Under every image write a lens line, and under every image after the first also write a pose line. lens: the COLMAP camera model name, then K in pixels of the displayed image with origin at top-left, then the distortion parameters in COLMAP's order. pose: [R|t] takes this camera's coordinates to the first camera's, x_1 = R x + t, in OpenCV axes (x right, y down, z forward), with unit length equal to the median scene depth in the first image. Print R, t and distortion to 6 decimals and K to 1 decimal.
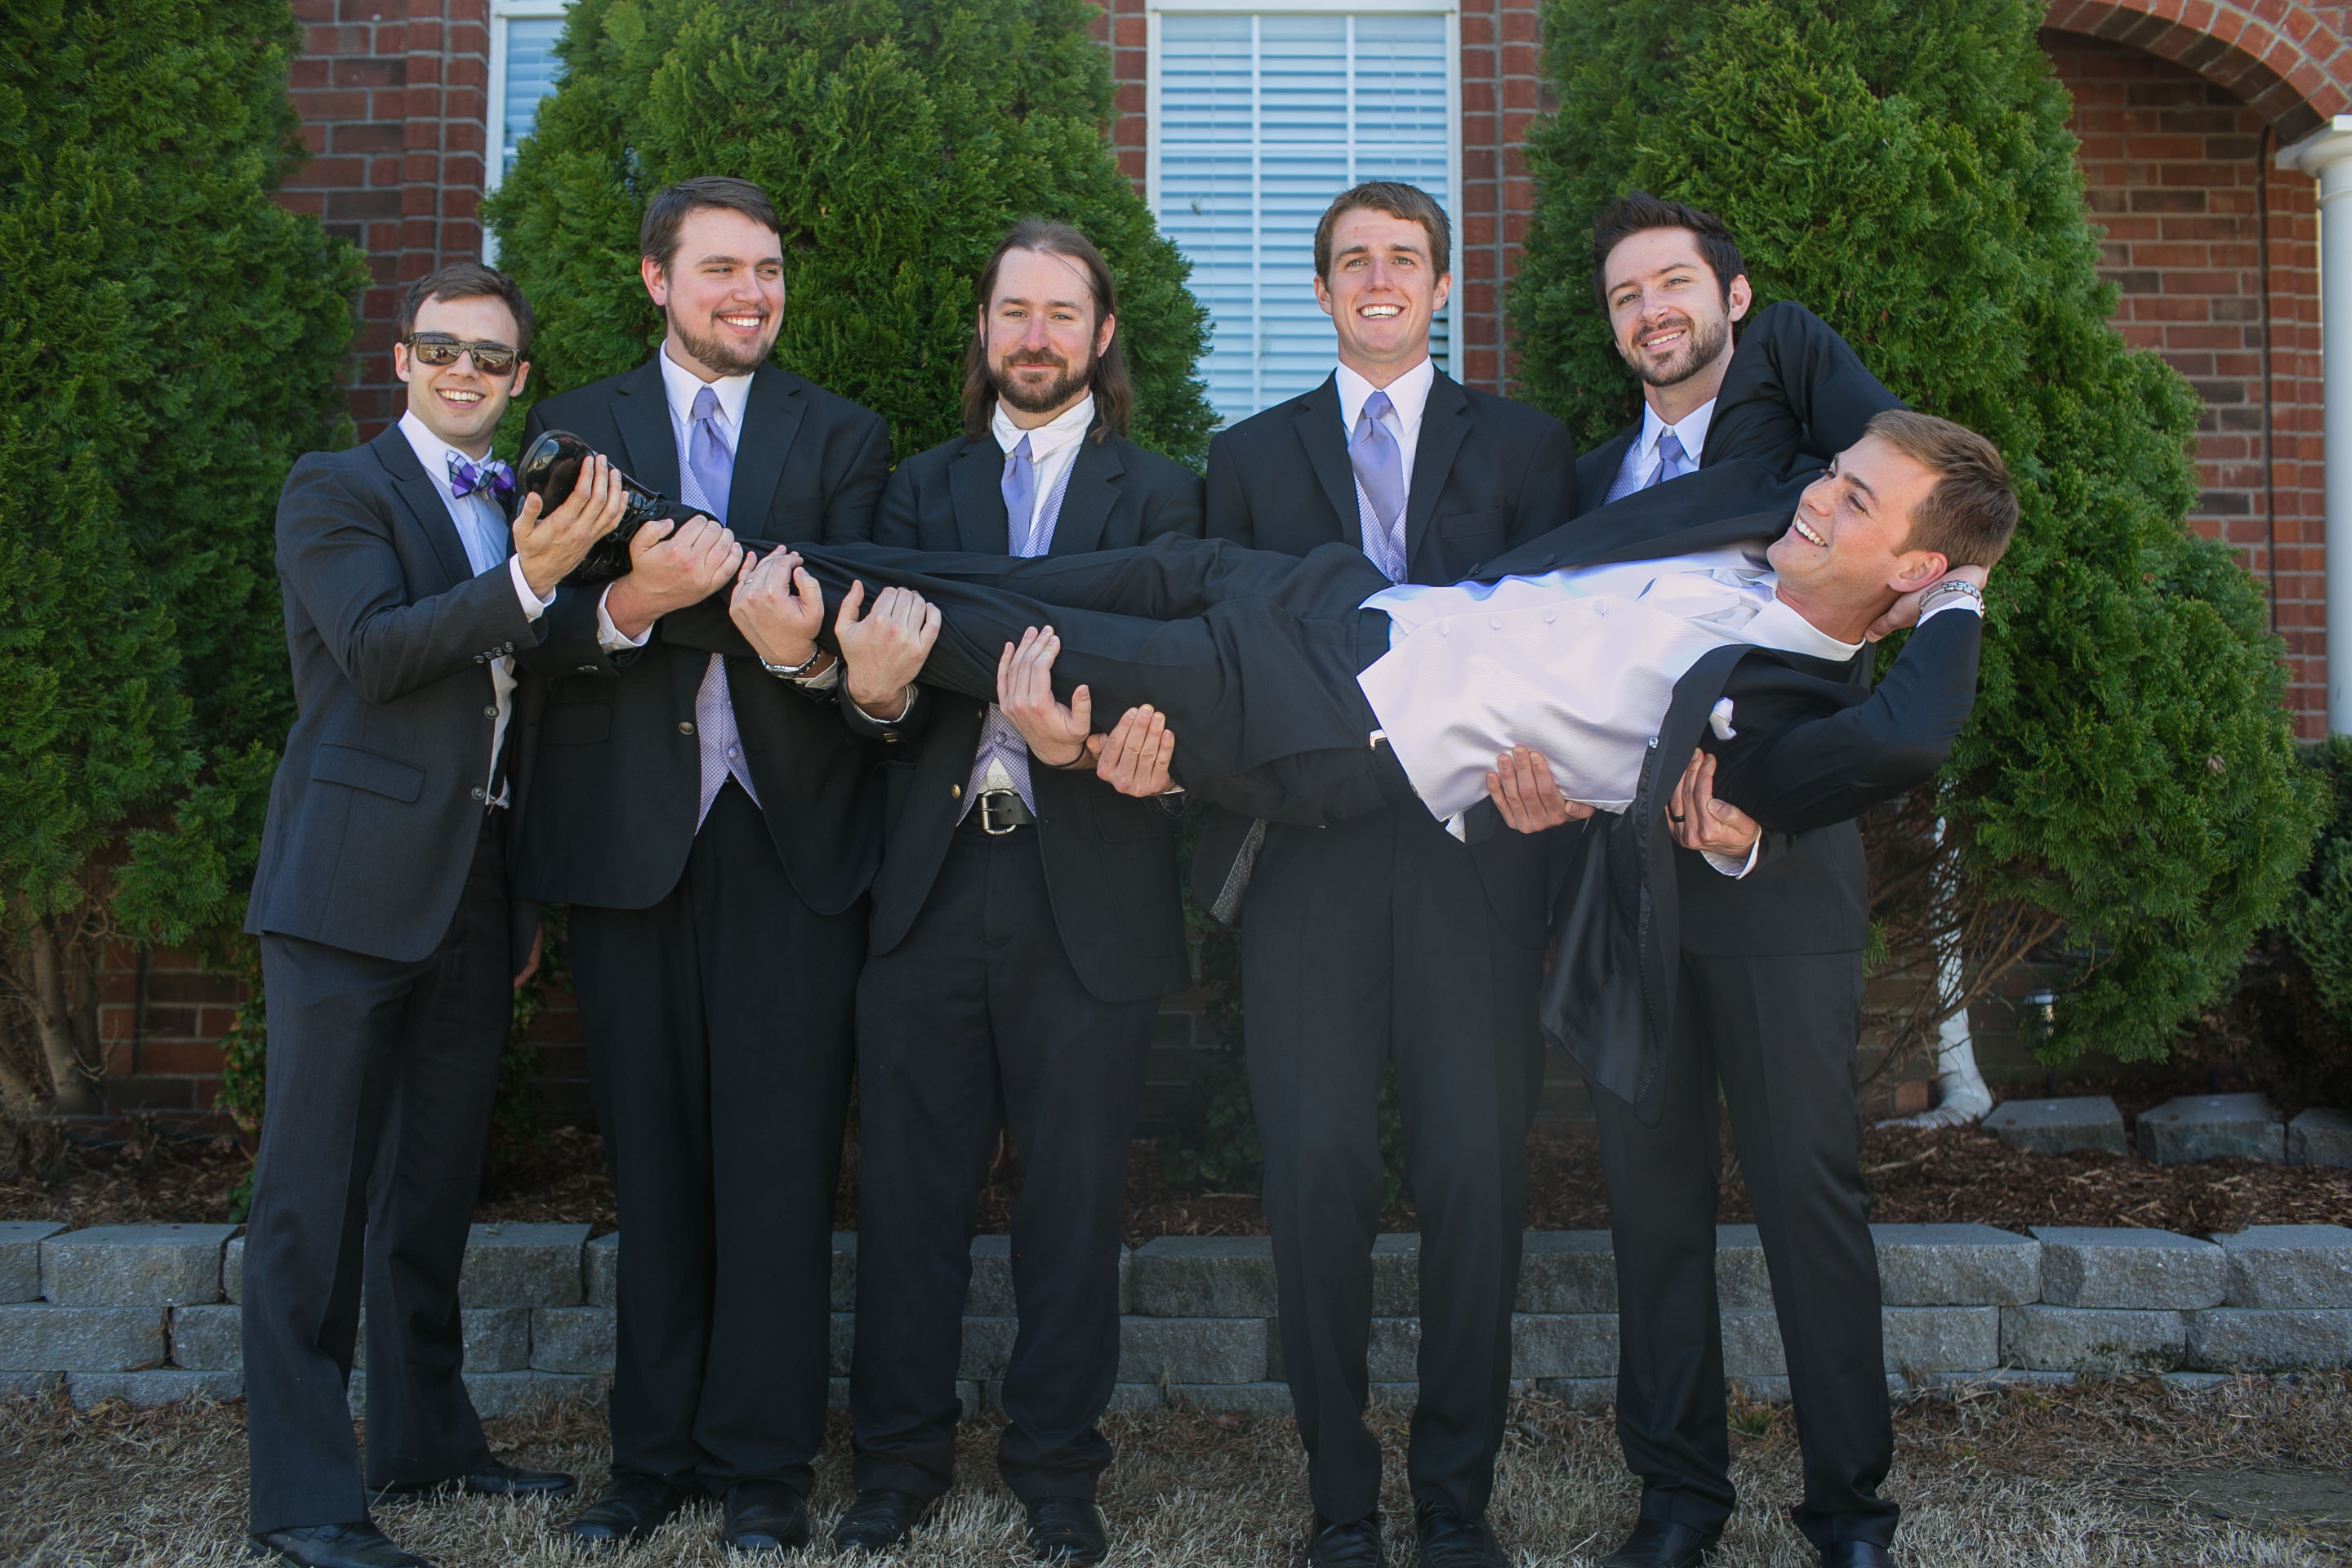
lens RADIAL K [[2256.3, 0, 1186.6], [0, 2256.3, 783.4], [0, 0, 1]] dist [-0.010994, -0.010698]
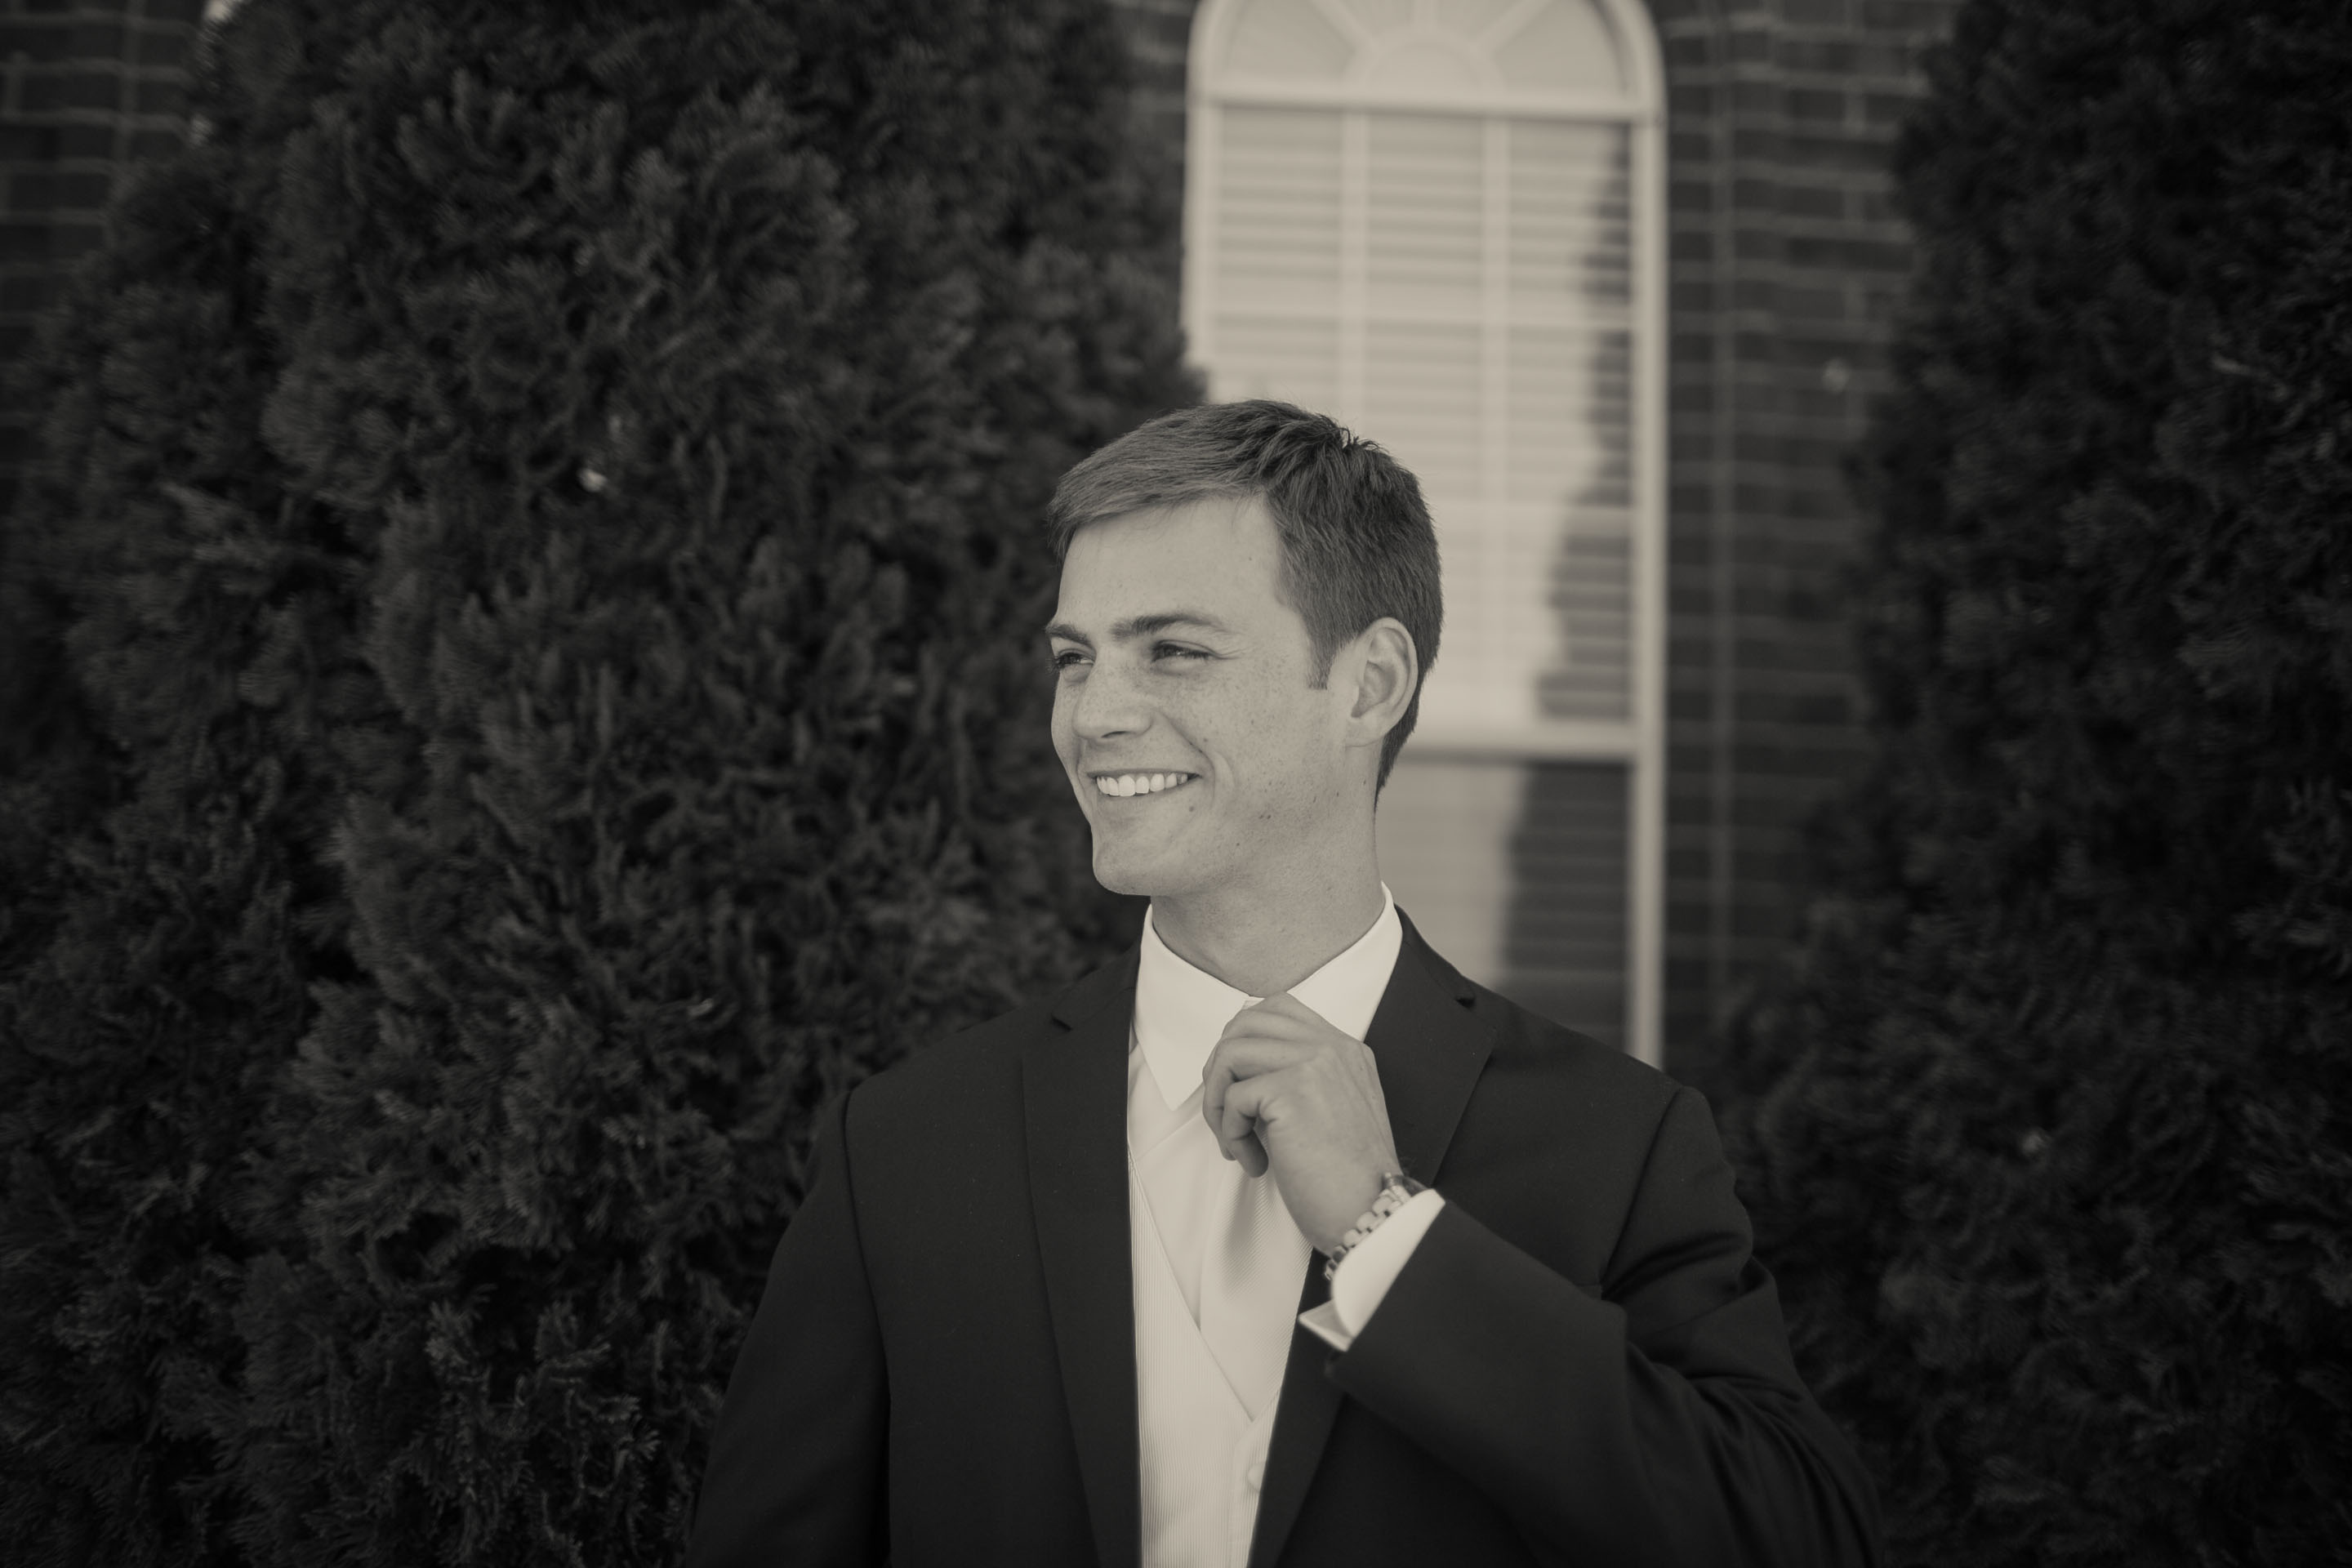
lens RADIAL K [[2471.6, 0, 1169.1], [0, 2471.6, 819.4], [0, 0, 1]] dist [-0.142019, 0.288195]
pose [[0.999081, 0.039749, 0.016055, -0.044608], [-0.038719, 0.997444, -0.060049, -0.139078], [-0.018401, 0.059372, 0.998066, 0.464736]]
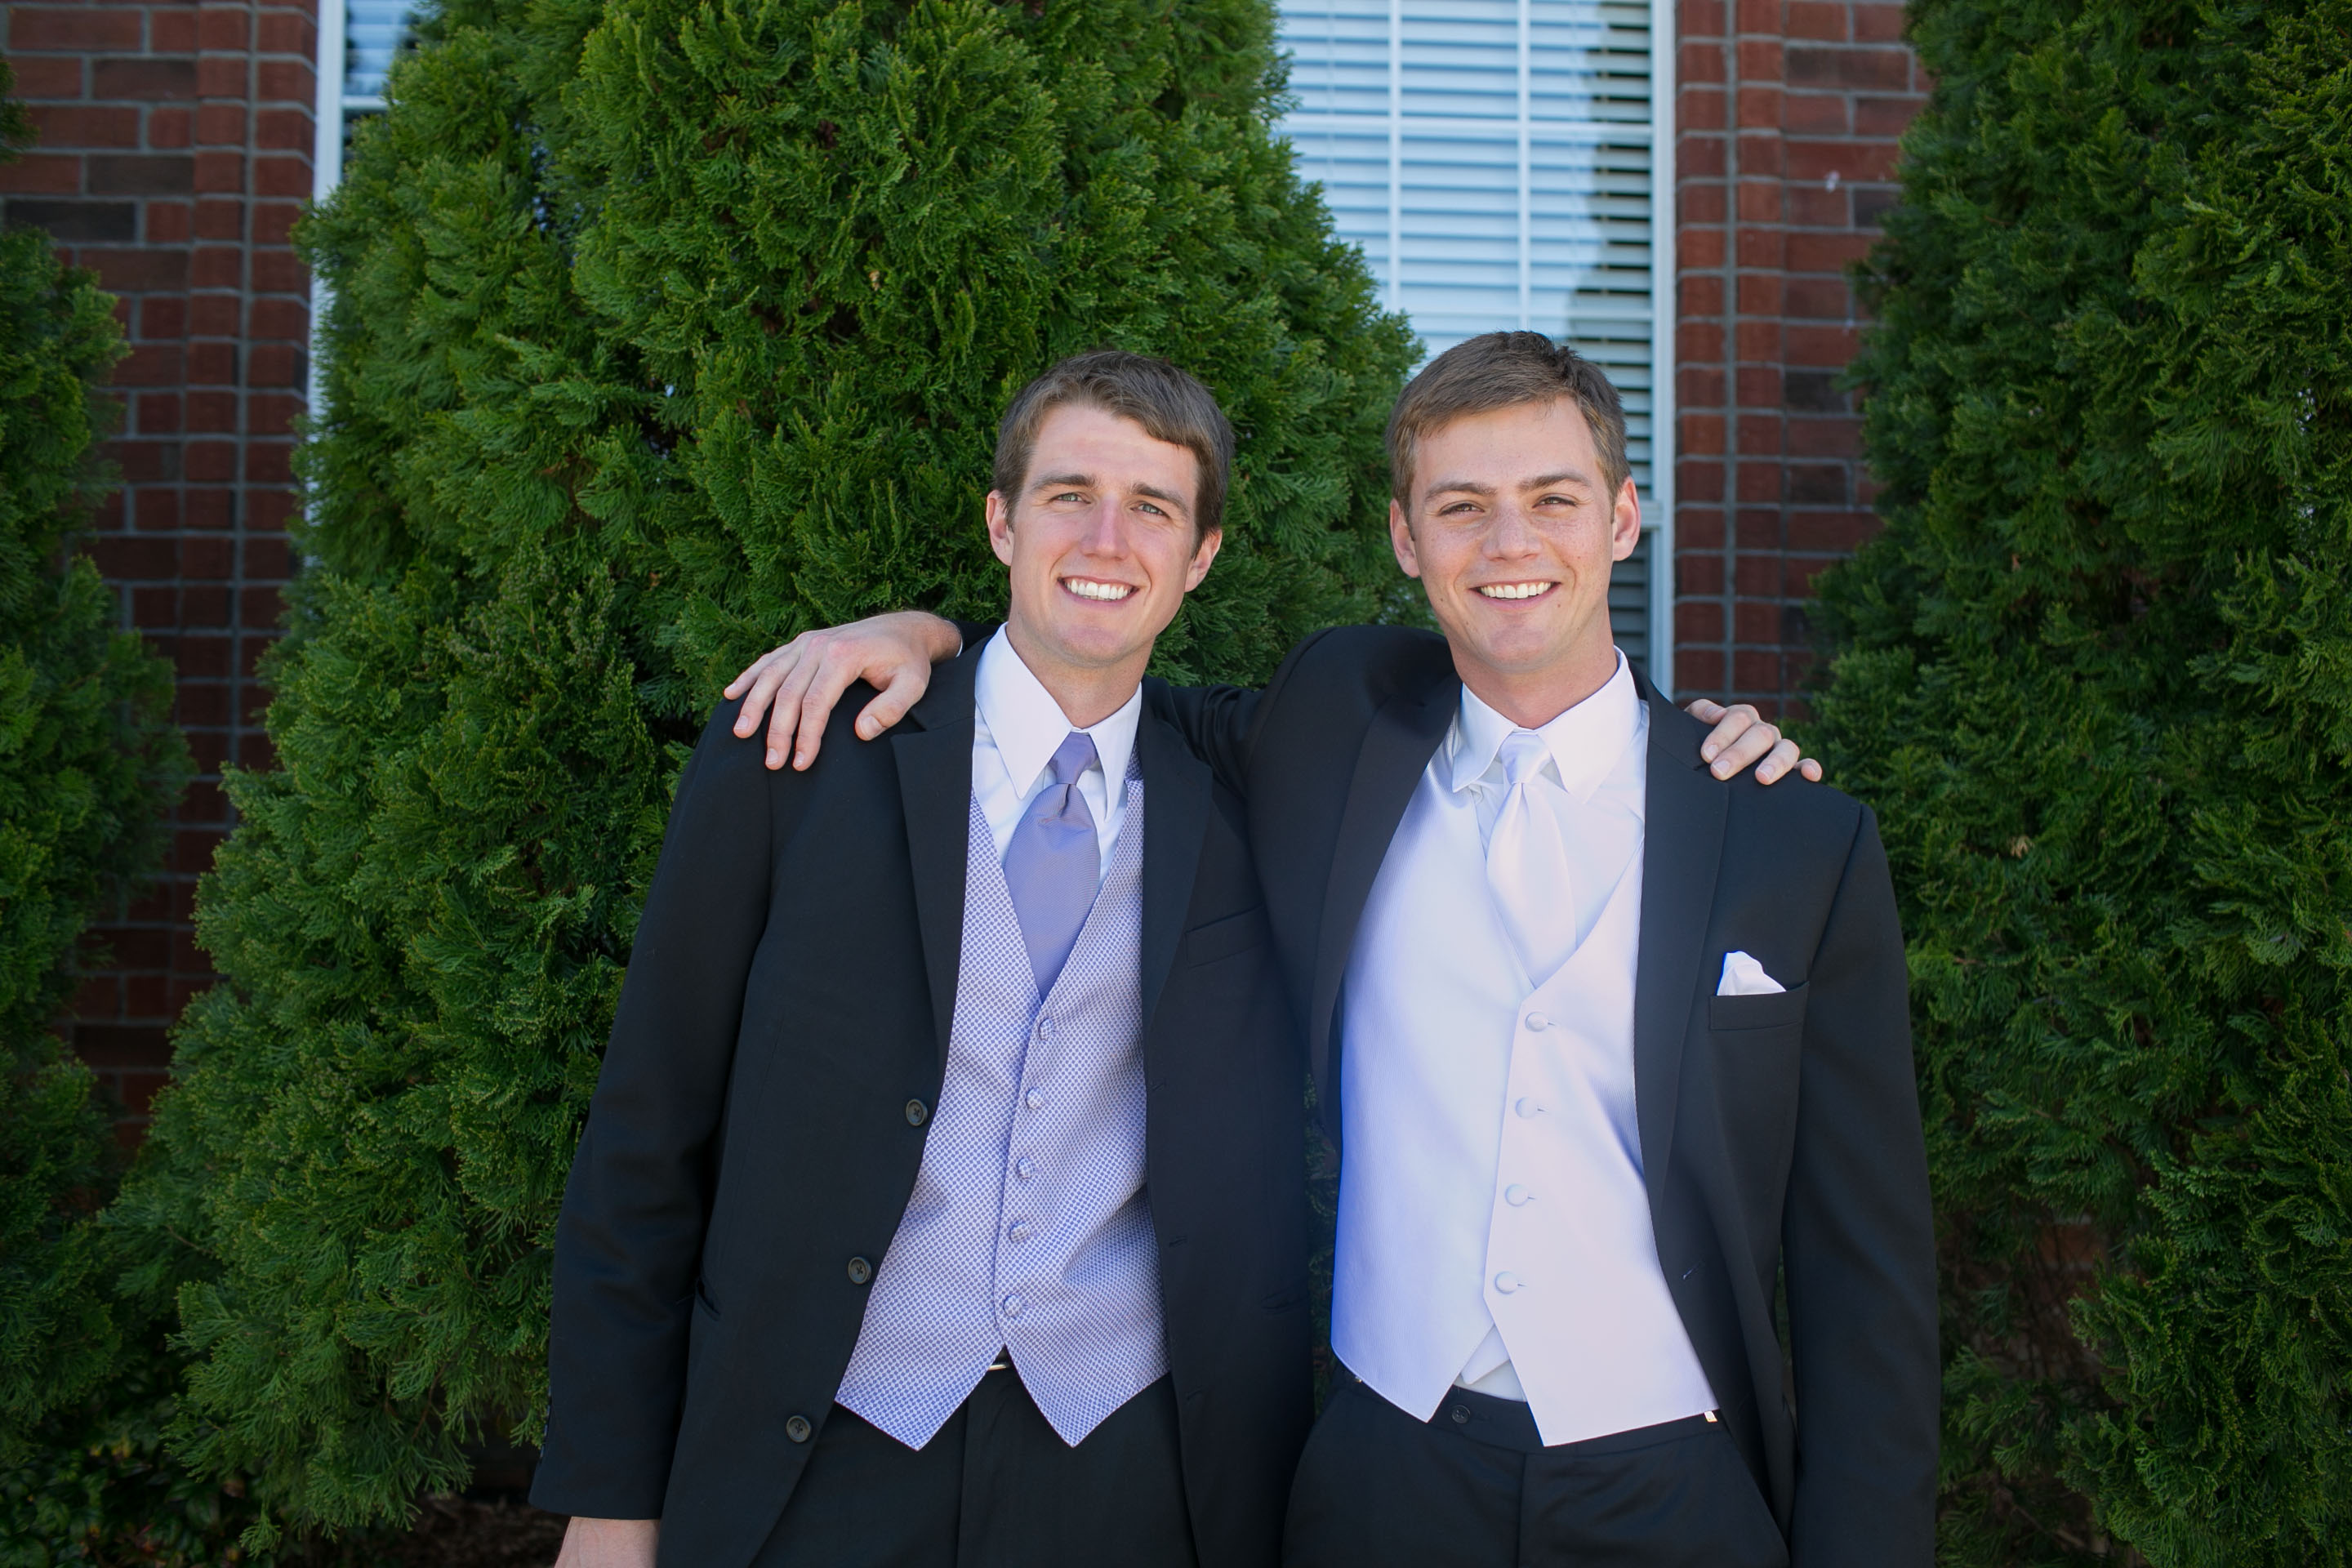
lens RADIAL K [[2407.8, 0, 1165.3], [0, 2407.8, 858.0], [0, 0, 1]] dist [-0.119939, 0.237164]
pose [[0.999205, 0.016800, 0.036144, -0.102673], [-0.018745, 0.998355, 0.054179, -0.135134], [-0.035174, -0.054814, 0.997877, 0.355392]]
